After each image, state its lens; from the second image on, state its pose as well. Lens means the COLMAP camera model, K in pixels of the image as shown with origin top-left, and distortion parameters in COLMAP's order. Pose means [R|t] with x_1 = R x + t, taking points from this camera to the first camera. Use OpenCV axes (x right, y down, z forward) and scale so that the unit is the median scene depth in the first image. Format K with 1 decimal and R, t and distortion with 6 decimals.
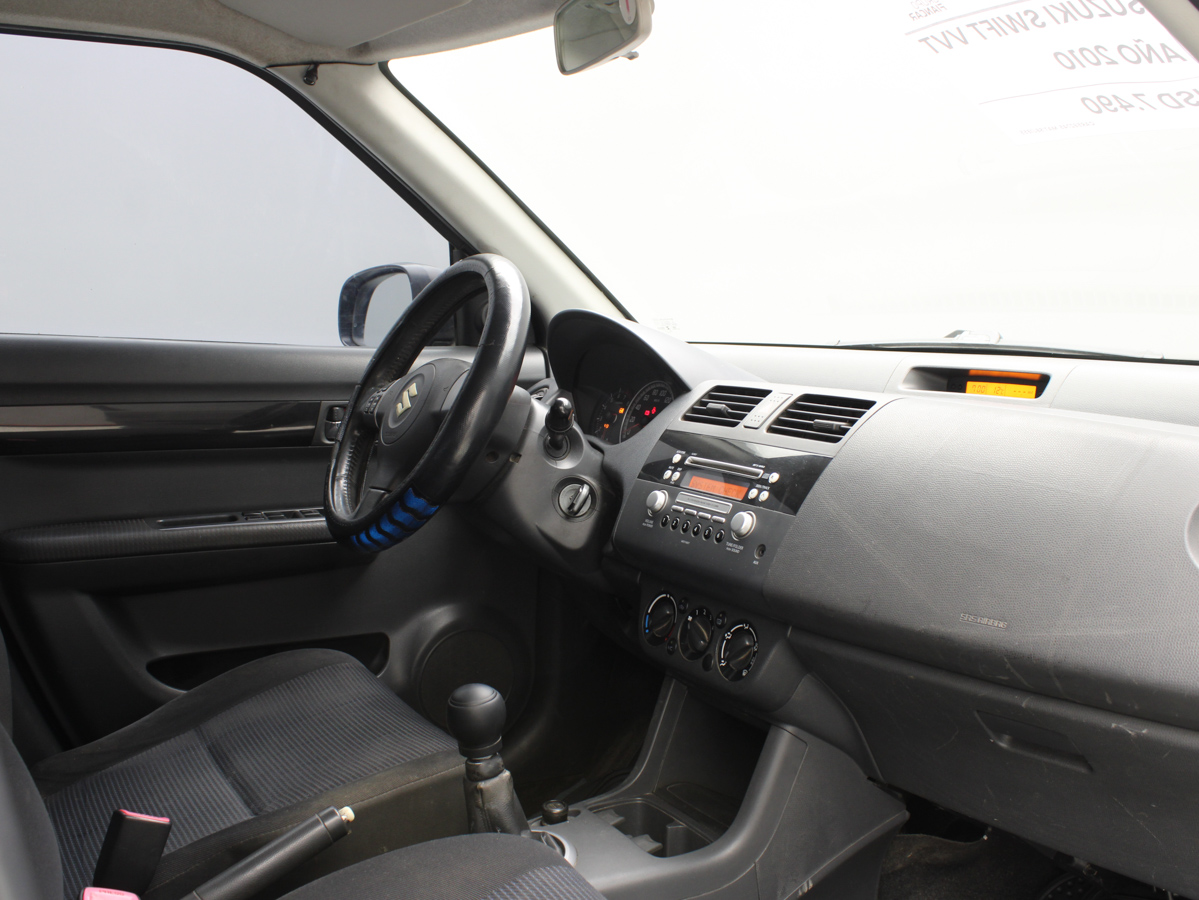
lens RADIAL K [[1236.9, 0, 599.5], [0, 1236.9, 450.0], [0, 0, 1]] dist [-0.175336, 0.181435]
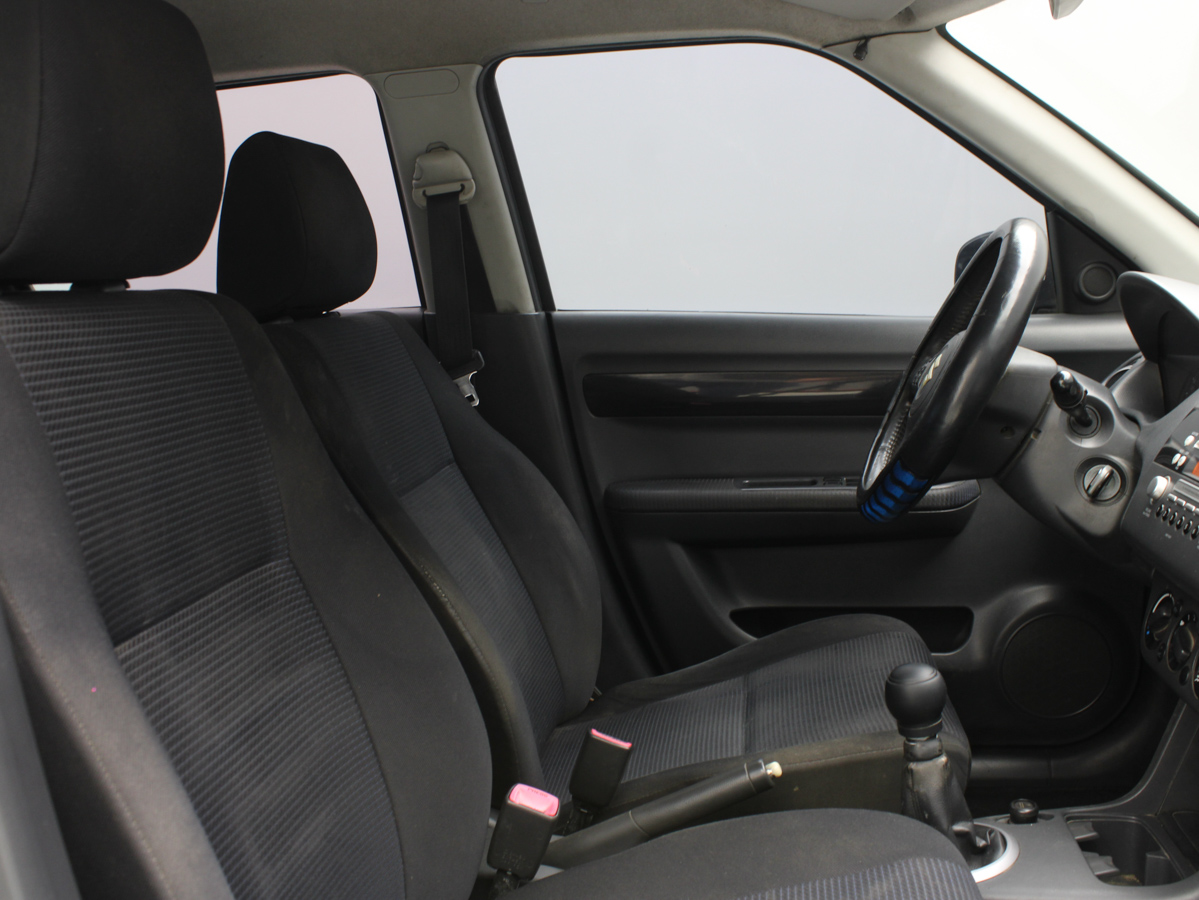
lens RADIAL K [[1236.9, 0, 599.5], [0, 1236.9, 450.0], [0, 0, 1]] dist [-0.175336, 0.181435]
pose [[0.782202, 0.041770, -0.621623, 0.267327], [-0.024259, 0.999035, 0.036605, -0.007750], [0.622552, -0.013552, 0.782461, 0.074549]]
